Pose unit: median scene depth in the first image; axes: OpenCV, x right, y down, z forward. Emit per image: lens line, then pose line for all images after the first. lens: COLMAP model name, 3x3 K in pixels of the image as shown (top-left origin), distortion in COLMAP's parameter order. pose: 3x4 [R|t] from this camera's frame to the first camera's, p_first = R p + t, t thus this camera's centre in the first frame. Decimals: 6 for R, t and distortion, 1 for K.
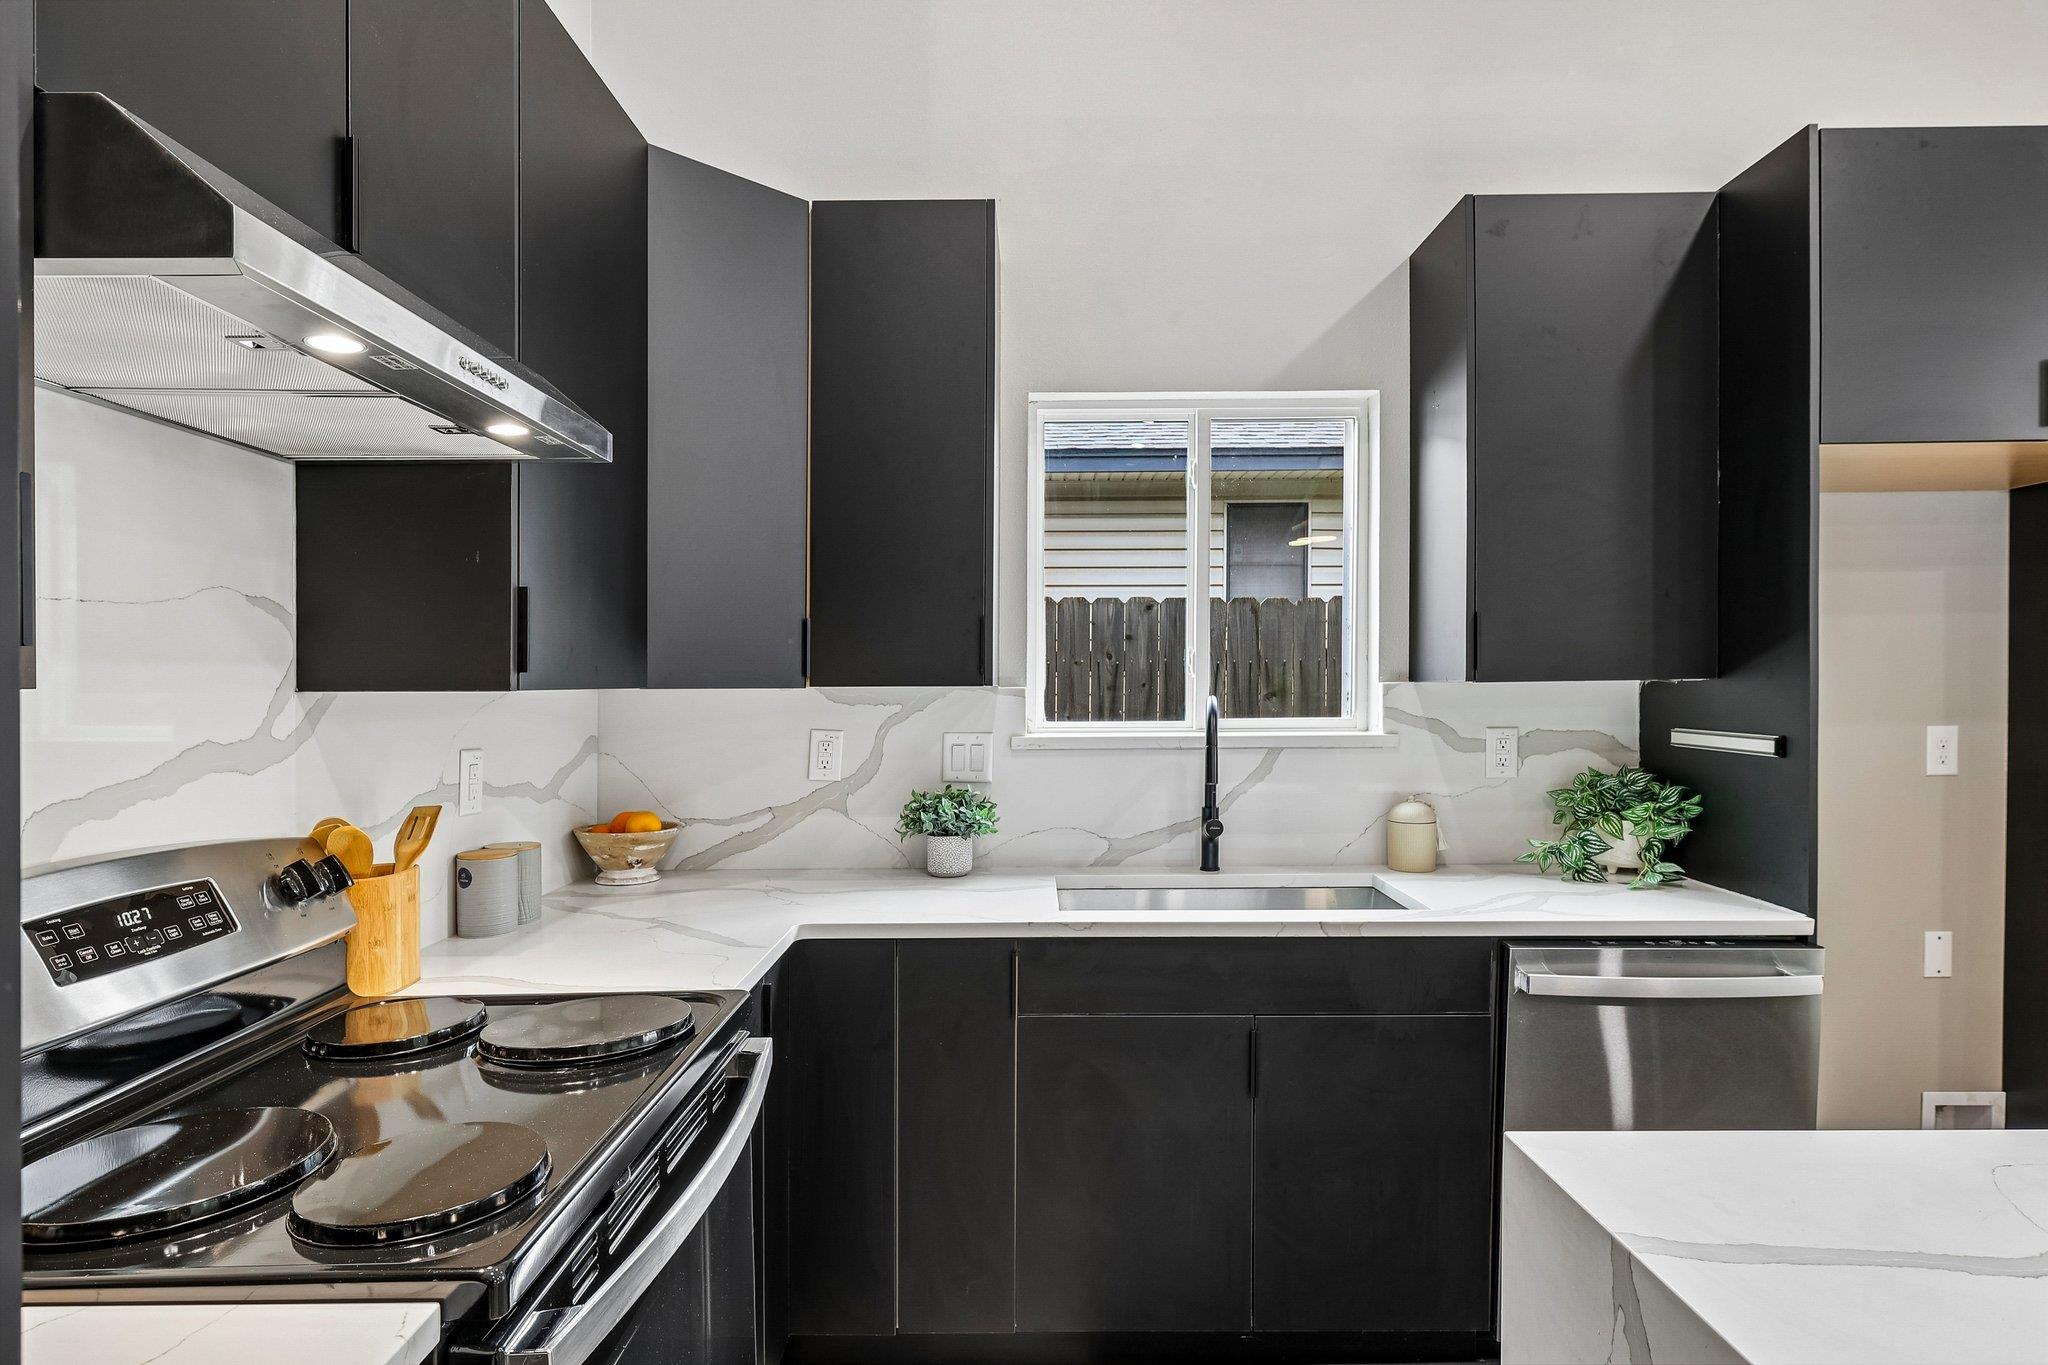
lens RADIAL K [[1115.3, 0, 1024.0], [0, 1115.3, 682.5], [0, 0, 1]] dist [0.000620, 0.000277]
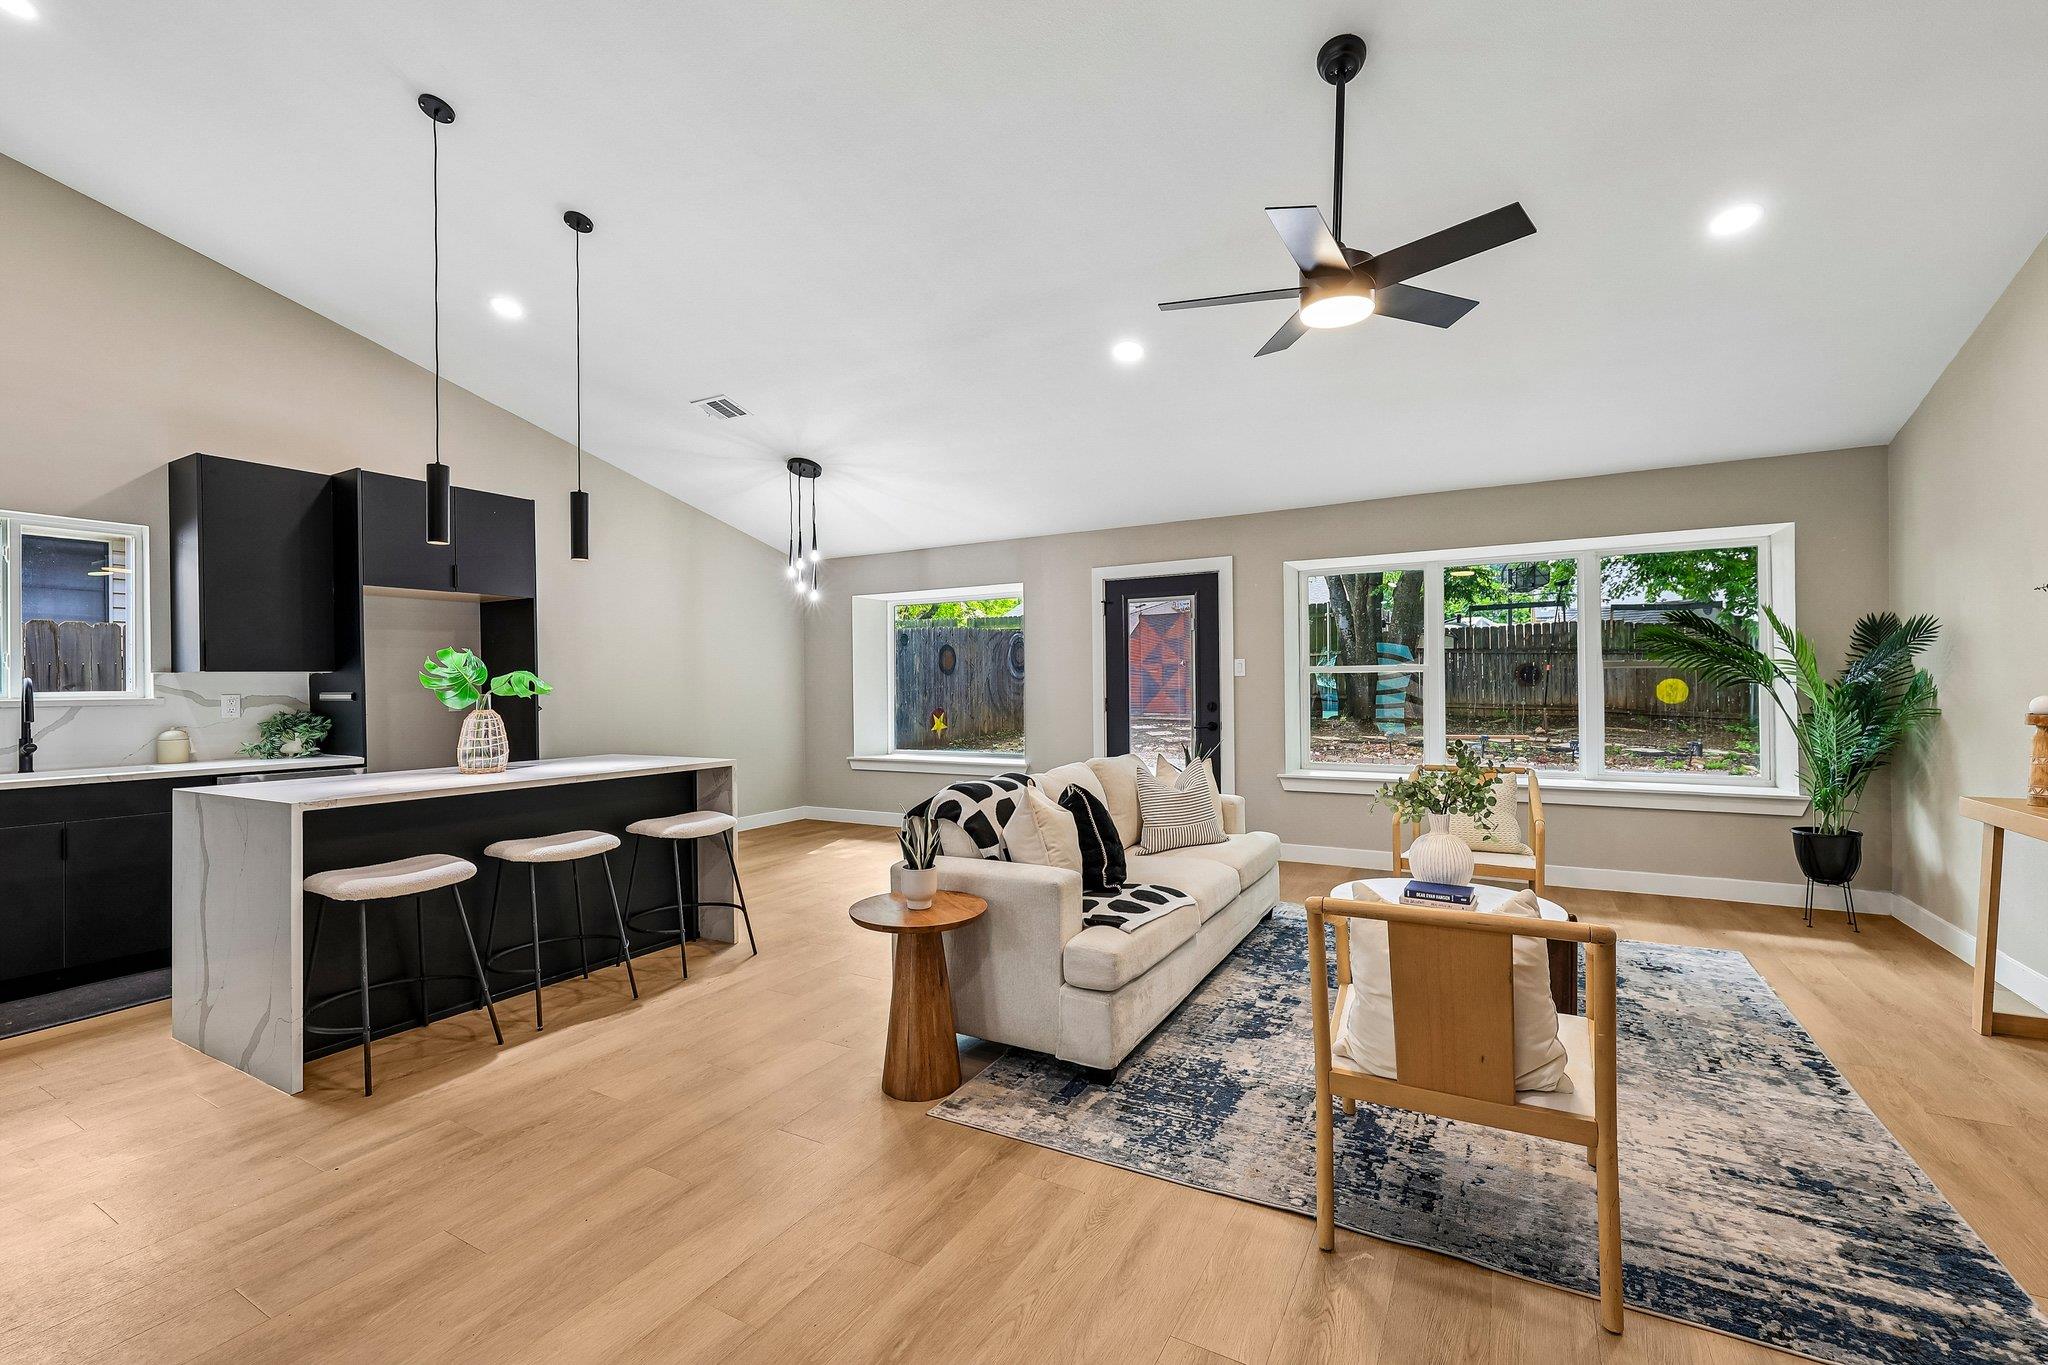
lens RADIAL K [[851.5, 0, 1029.0], [0, 851.5, 689.8], [0, 0, 1]] dist [0.001712, 0.000554]
pose [[0.485435, -0.011254, 0.874200, -0.271170], [0.011270, 0.999915, 0.006614, 0.038965], [-0.874200, 0.006642, 0.485520, -1.183176]]
